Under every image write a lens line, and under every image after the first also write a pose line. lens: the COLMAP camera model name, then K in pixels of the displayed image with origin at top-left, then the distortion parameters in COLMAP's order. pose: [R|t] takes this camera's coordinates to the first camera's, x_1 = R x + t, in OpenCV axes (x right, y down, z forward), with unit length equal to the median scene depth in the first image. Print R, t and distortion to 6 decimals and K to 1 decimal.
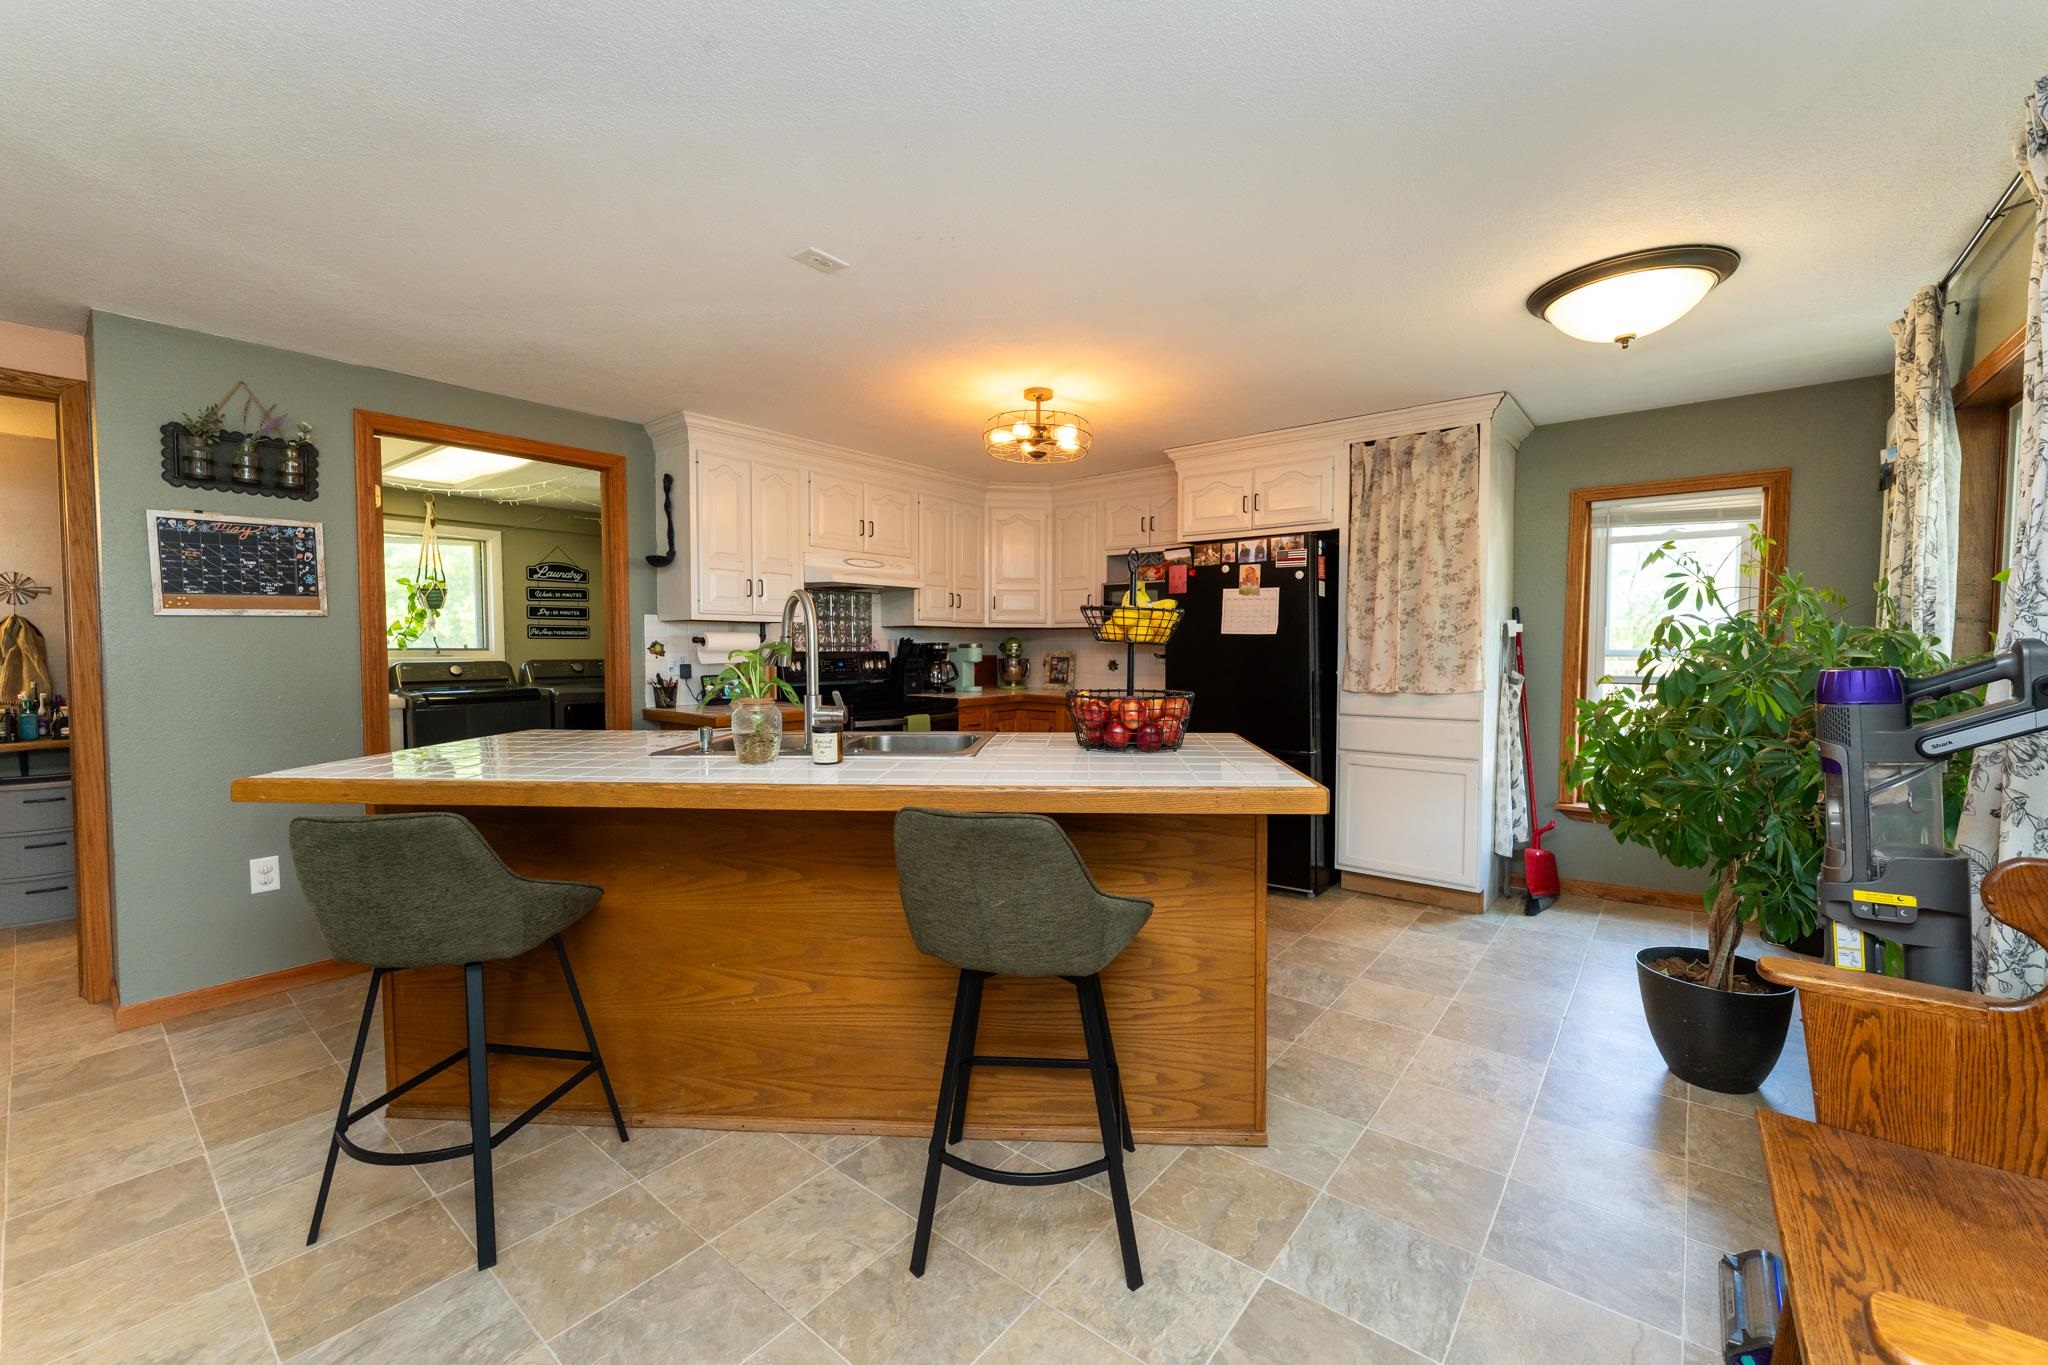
lens RADIAL K [[823.1, 0, 1024.4], [0, 823.1, 686.0], [0, 0, 1]] dist [-0.002748, -0.000176]
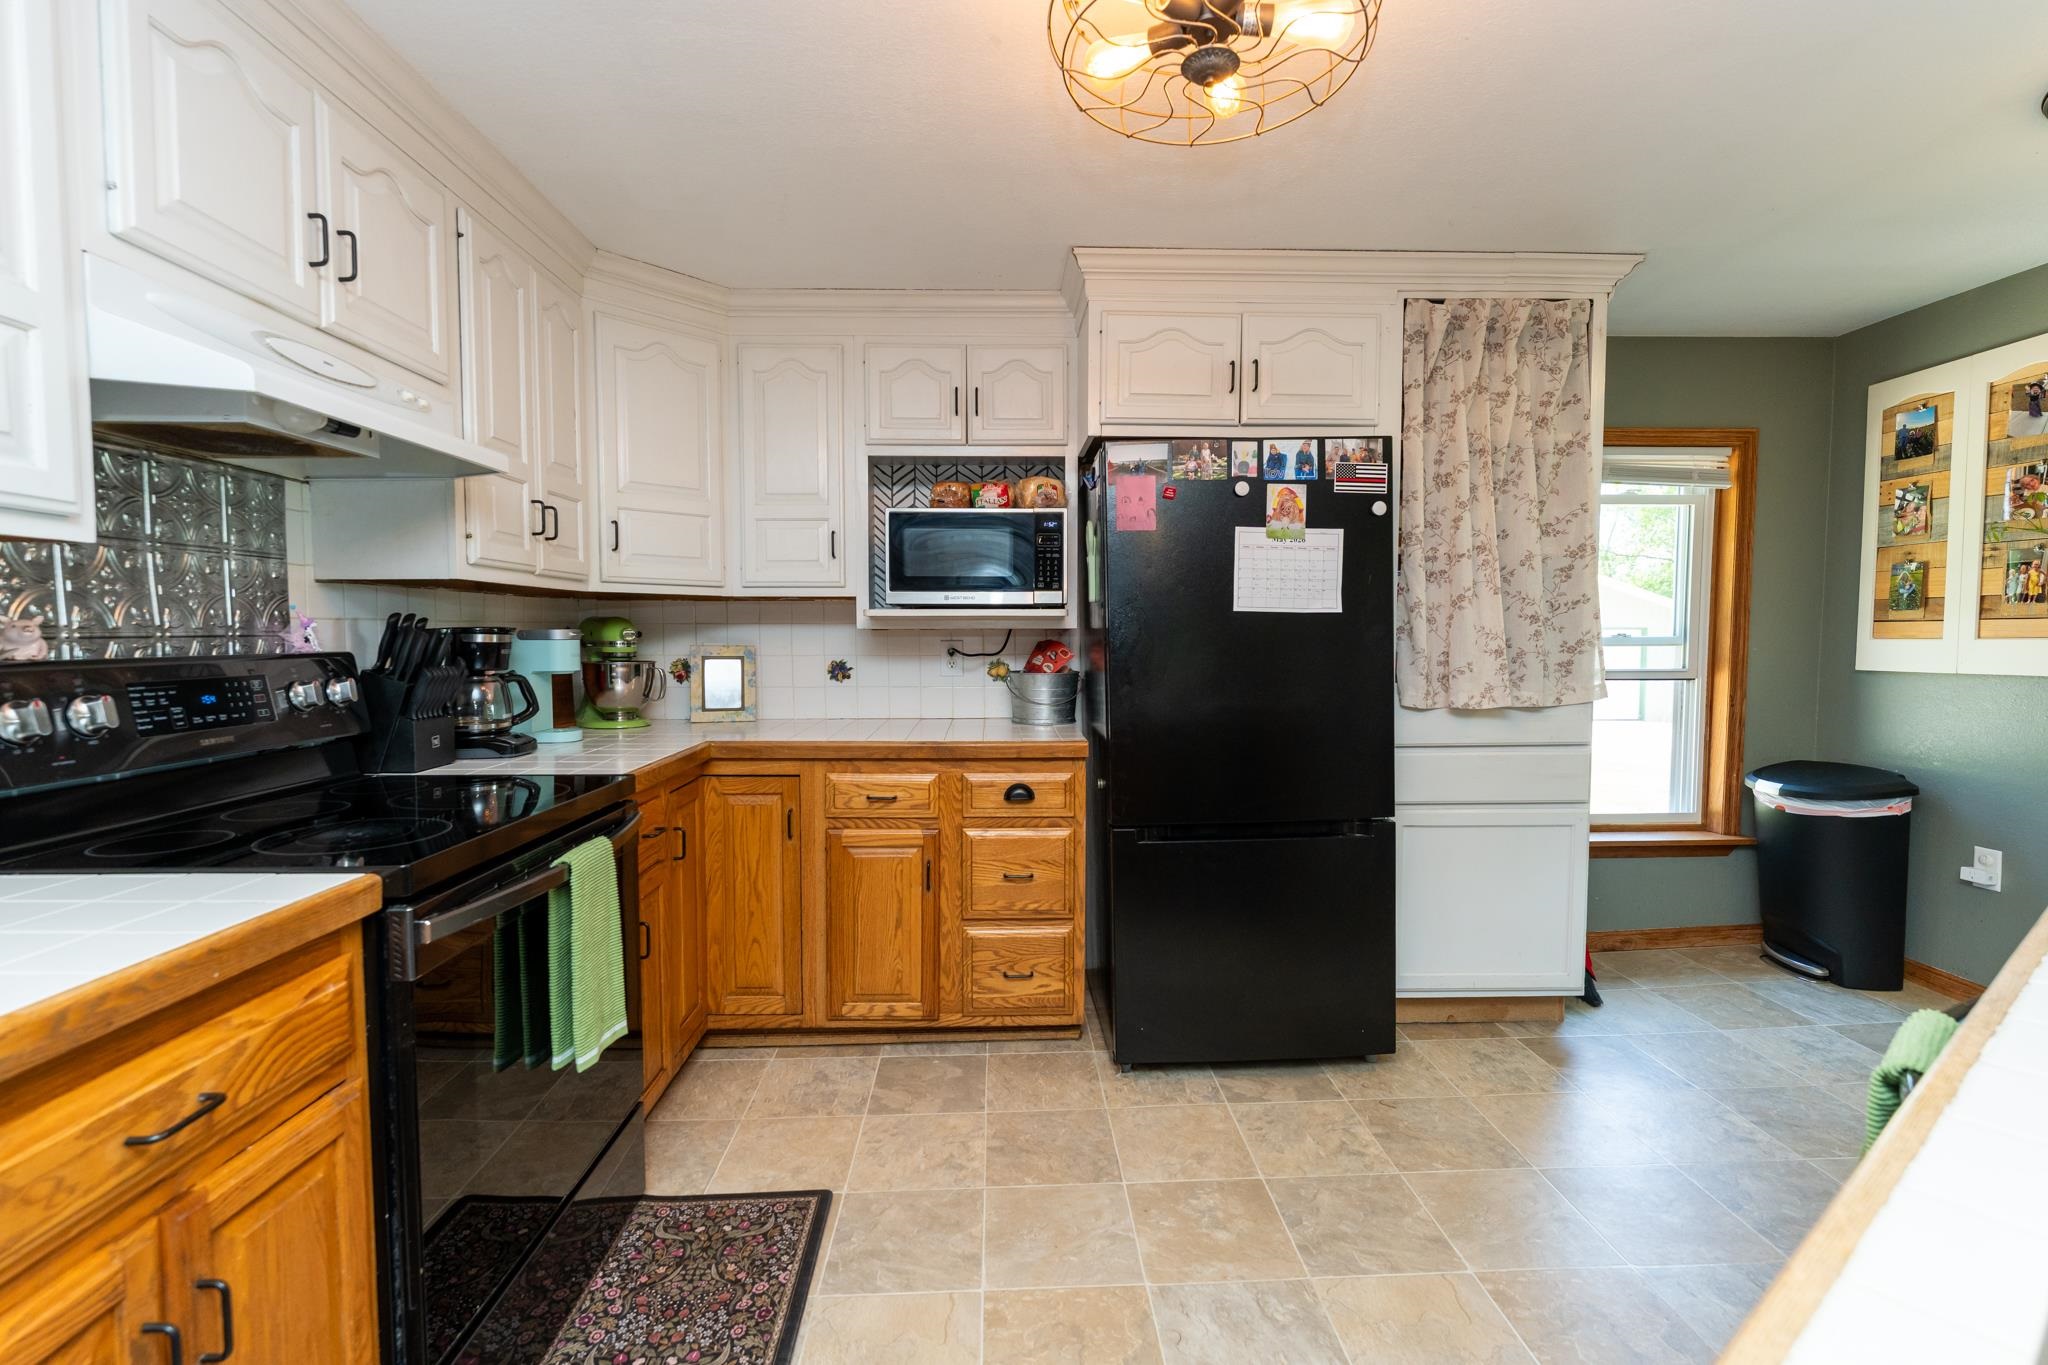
lens RADIAL K [[904.1, 0, 1024.1], [0, 904.1, 676.5], [0, 0, 1]] dist [0.003818, 0.000243]
pose [[0.759331, -0.035425, 0.649740, -0.245874], [0.031227, 0.999350, 0.017993, -0.036228], [-0.649955, 0.006626, 0.759944, 0.648714]]
